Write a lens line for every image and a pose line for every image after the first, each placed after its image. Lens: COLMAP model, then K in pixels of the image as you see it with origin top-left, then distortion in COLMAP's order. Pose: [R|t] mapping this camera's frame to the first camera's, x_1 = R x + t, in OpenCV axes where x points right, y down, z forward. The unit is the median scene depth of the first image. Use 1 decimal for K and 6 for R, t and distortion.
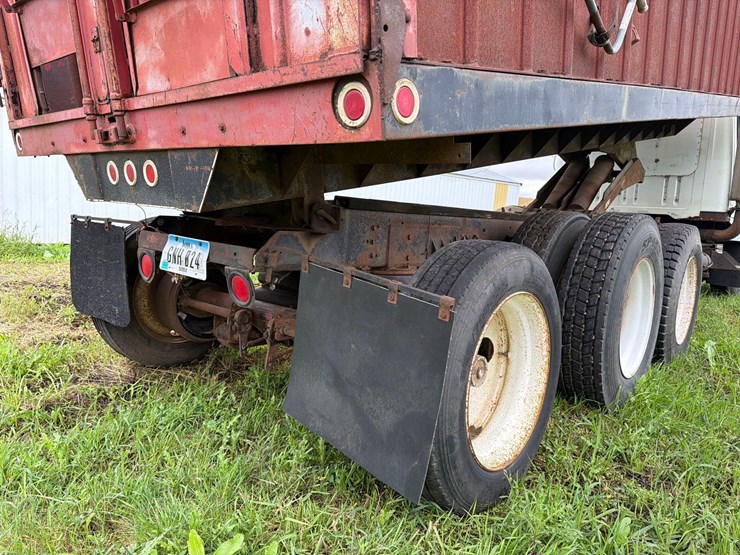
lens RADIAL K [[518.2, 0, 374.4], [0, 518.2, 260.2], [0, 0, 1]] dist [0.058189, -0.071250]
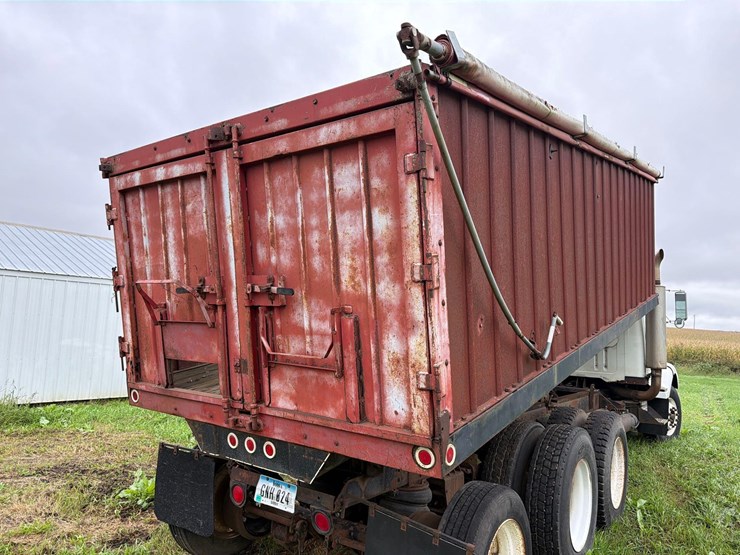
lens RADIAL K [[518.2, 0, 375.5], [0, 518.2, 271.4], [0, 0, 1]] dist [0.058189, -0.071250]
pose [[0.995625, -0.013111, 0.092510, -0.209455], [0.030785, 0.980850, -0.192314, -0.320811], [-0.088217, 0.194321, 0.976963, -0.562784]]
